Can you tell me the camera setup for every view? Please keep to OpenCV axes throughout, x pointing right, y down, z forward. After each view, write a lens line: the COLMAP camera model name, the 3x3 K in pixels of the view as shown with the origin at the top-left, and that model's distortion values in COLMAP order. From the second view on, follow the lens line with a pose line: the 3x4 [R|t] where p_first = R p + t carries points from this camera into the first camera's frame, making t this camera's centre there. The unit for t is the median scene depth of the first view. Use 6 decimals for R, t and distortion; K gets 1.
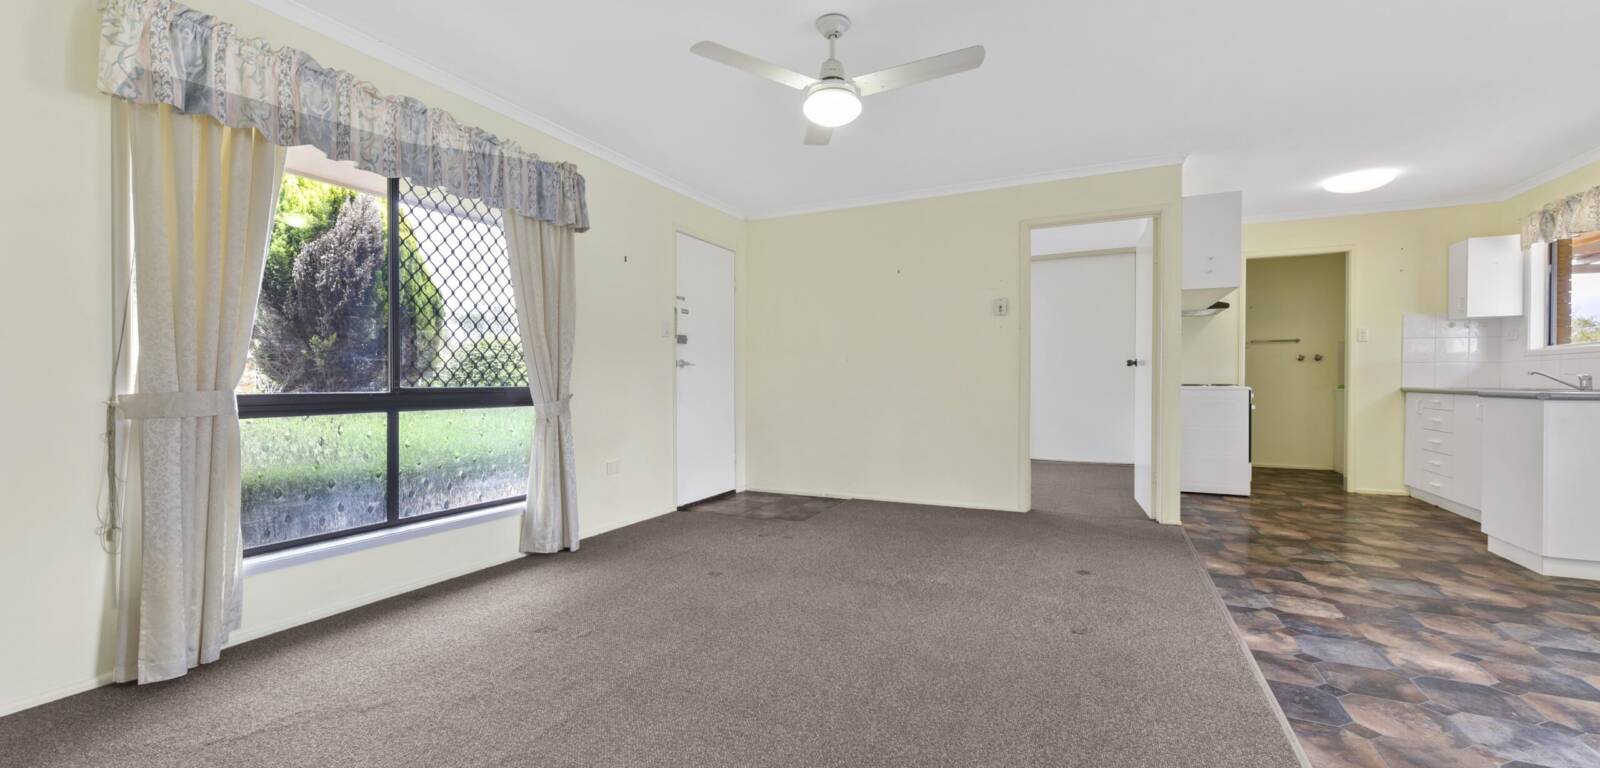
lens RADIAL K [[625.7, 0, 791.7], [0, 625.7, 387.0], [0, 0, 1]] dist [-0.000055, -0.000912]
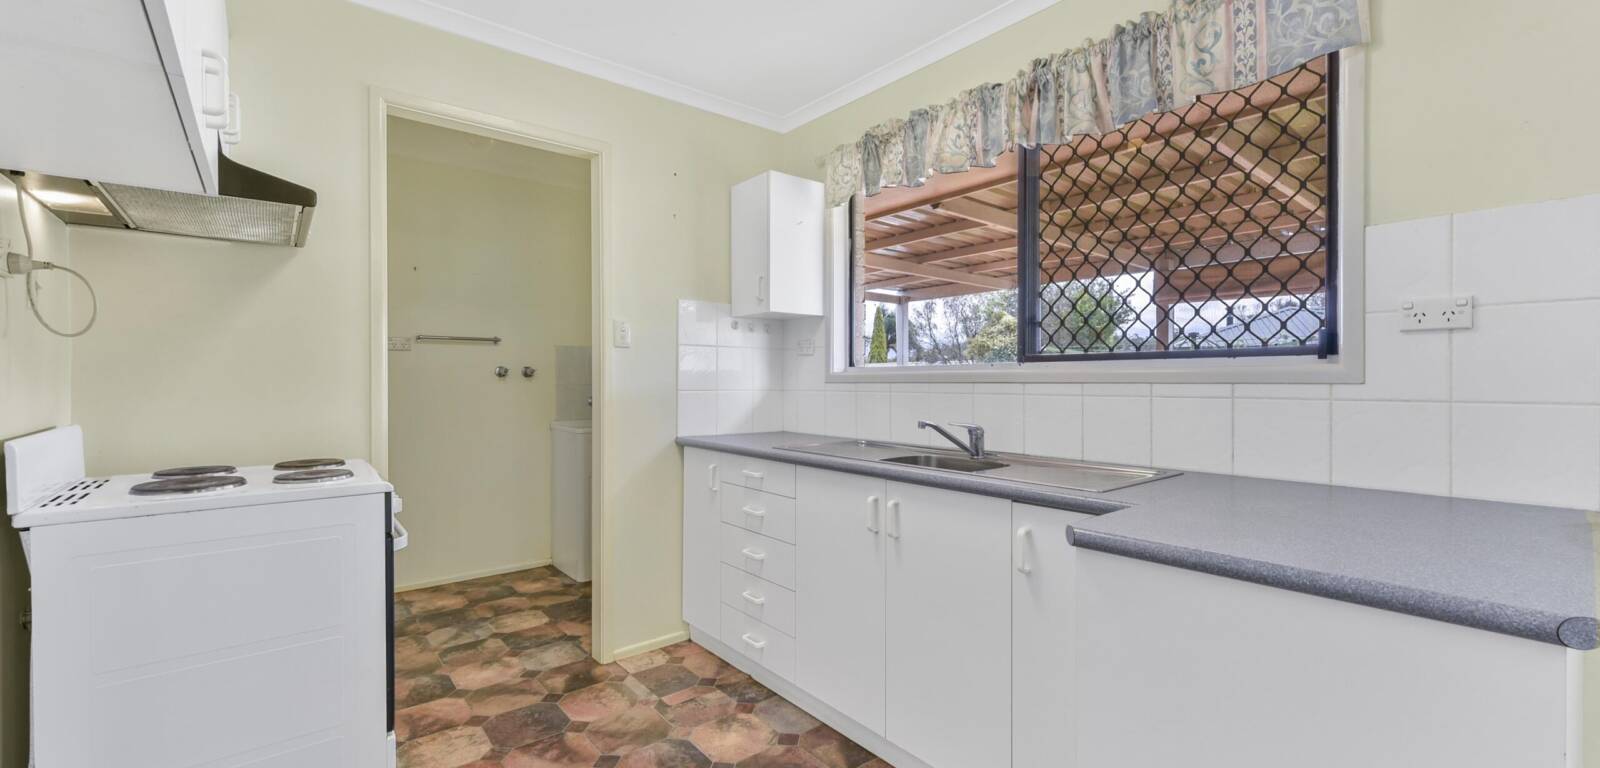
lens RADIAL K [[625.7, 0, 795.9], [0, 625.7, 384.9], [0, 0, 1]] dist [-0.000055, -0.000912]
pose [[0.407519, -0.010004, 0.913142, 0.673864], [0.011348, 0.999918, 0.005890, -0.057398], [-0.913126, 0.007962, 0.407599, 0.872615]]
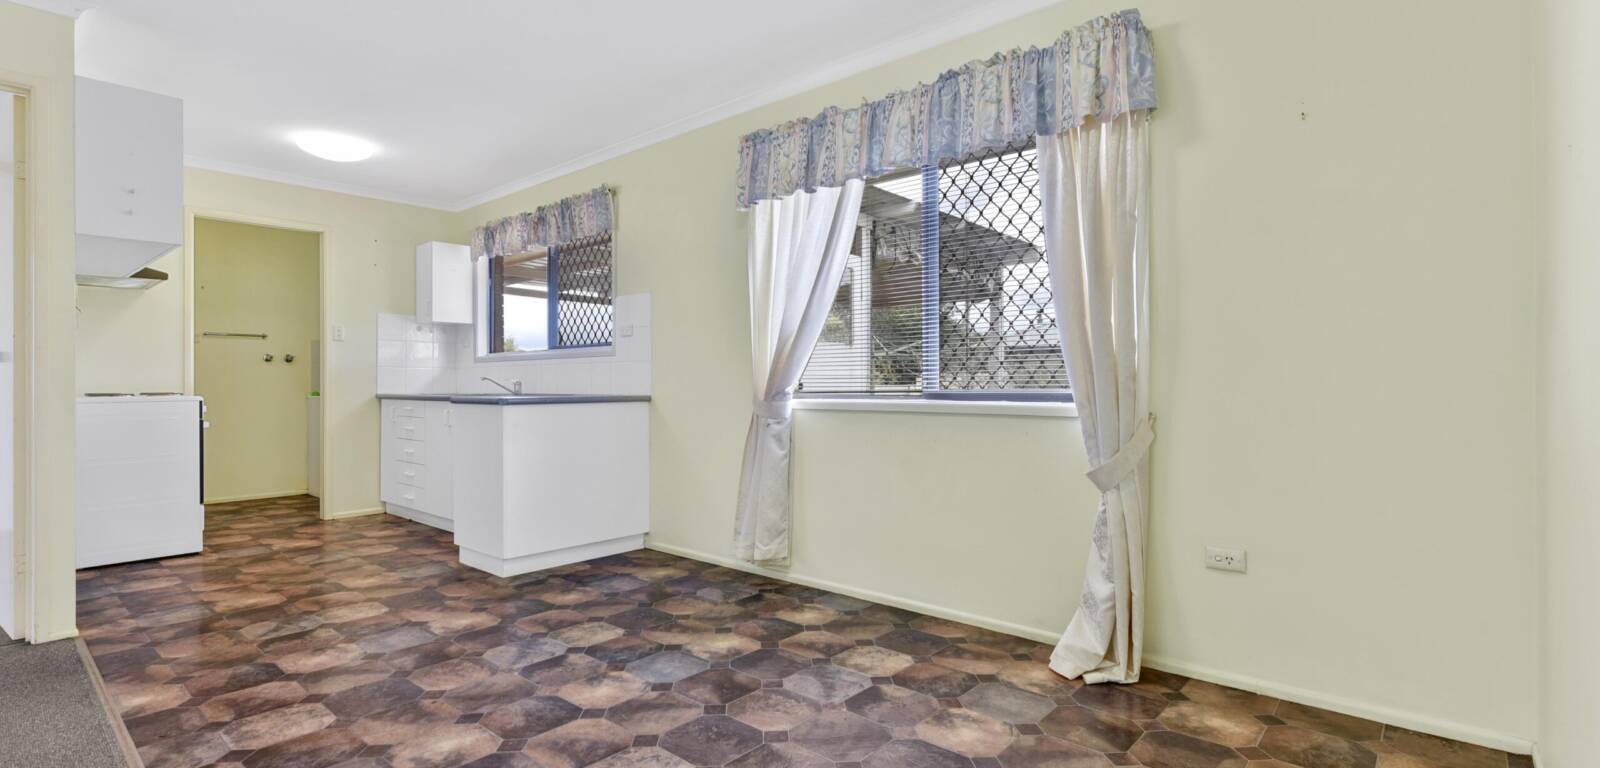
lens RADIAL K [[736.6, 0, 798.6], [0, 736.6, 380.0], [0, 0, 1]] dist [0.010028, -0.002212]
pose [[0.260117, 0.003223, 0.965572, 0.128773], [0.014728, 0.999865, -0.007305, -0.003133], [-0.965465, 0.016121, 0.260035, 0.167322]]
